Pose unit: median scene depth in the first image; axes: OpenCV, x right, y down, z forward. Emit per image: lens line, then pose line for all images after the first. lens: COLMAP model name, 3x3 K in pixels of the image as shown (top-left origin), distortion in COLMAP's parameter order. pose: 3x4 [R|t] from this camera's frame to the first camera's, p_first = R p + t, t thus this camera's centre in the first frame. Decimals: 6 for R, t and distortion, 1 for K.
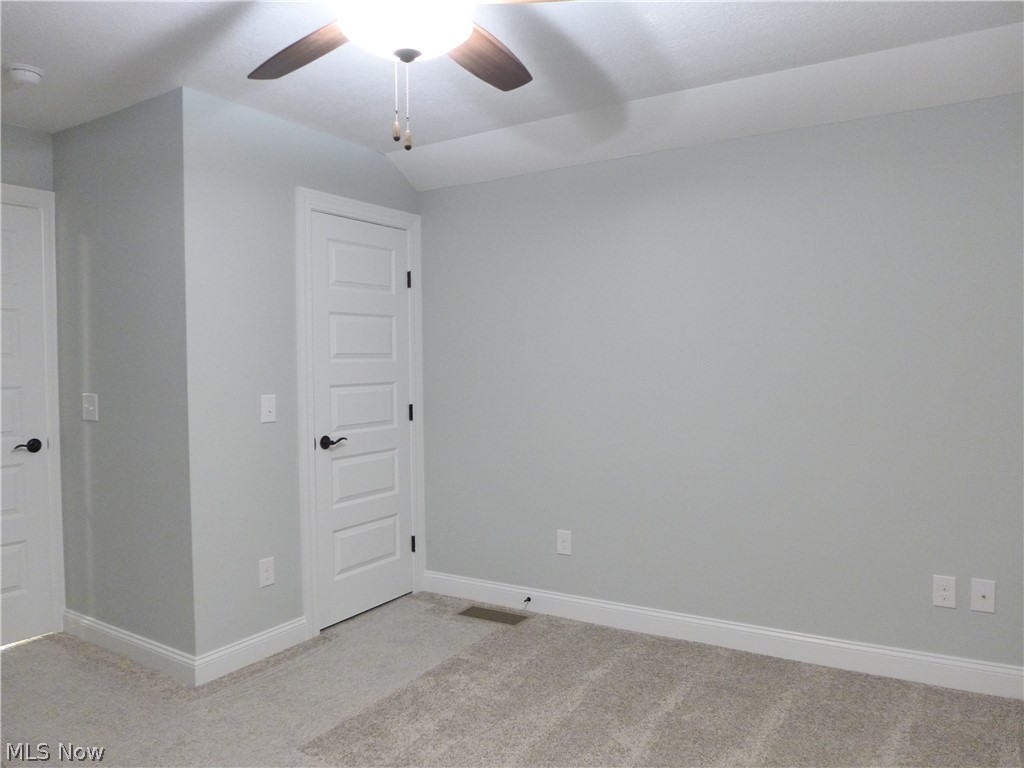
lens RADIAL K [[746.8, 0, 509.5], [0, 746.8, 377.8], [0, 0, 1]] dist [-0.021662, -0.006417]
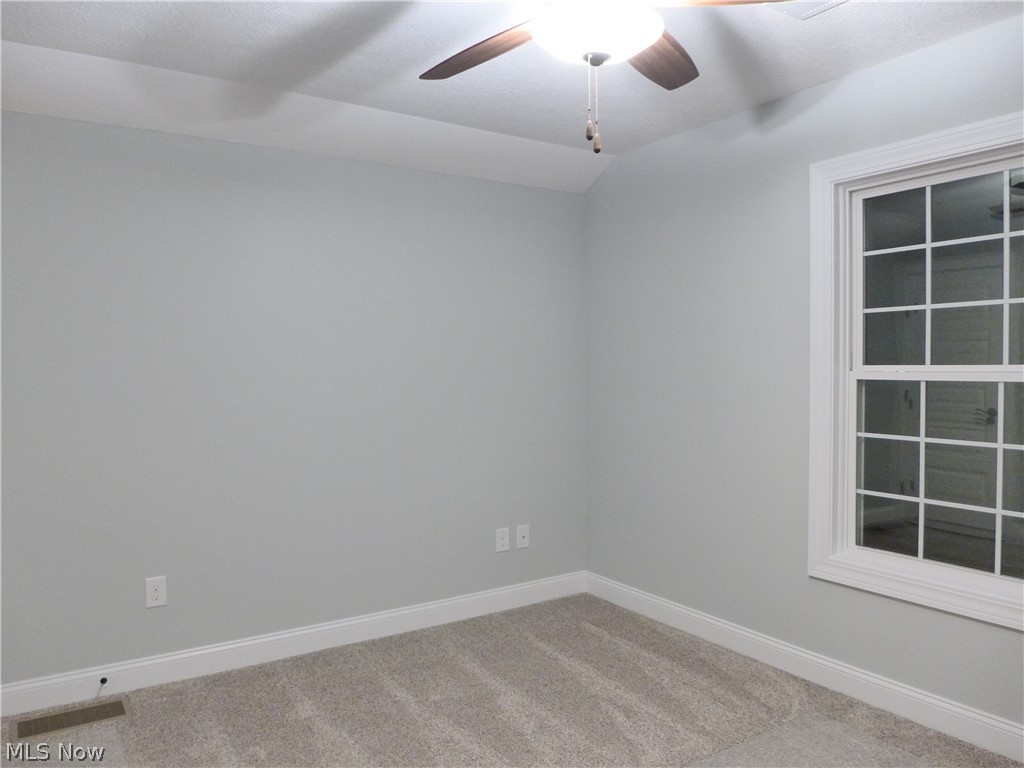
lens RADIAL K [[746.8, 0, 515.8], [0, 746.8, 383.1], [0, 0, 1]] dist [-0.021662, -0.006417]
pose [[0.404319, -0.003348, 0.914612, -0.603706], [0.013379, 0.999908, -0.002254, 0.002699], [-0.914520, 0.013148, 0.404327, 0.382886]]
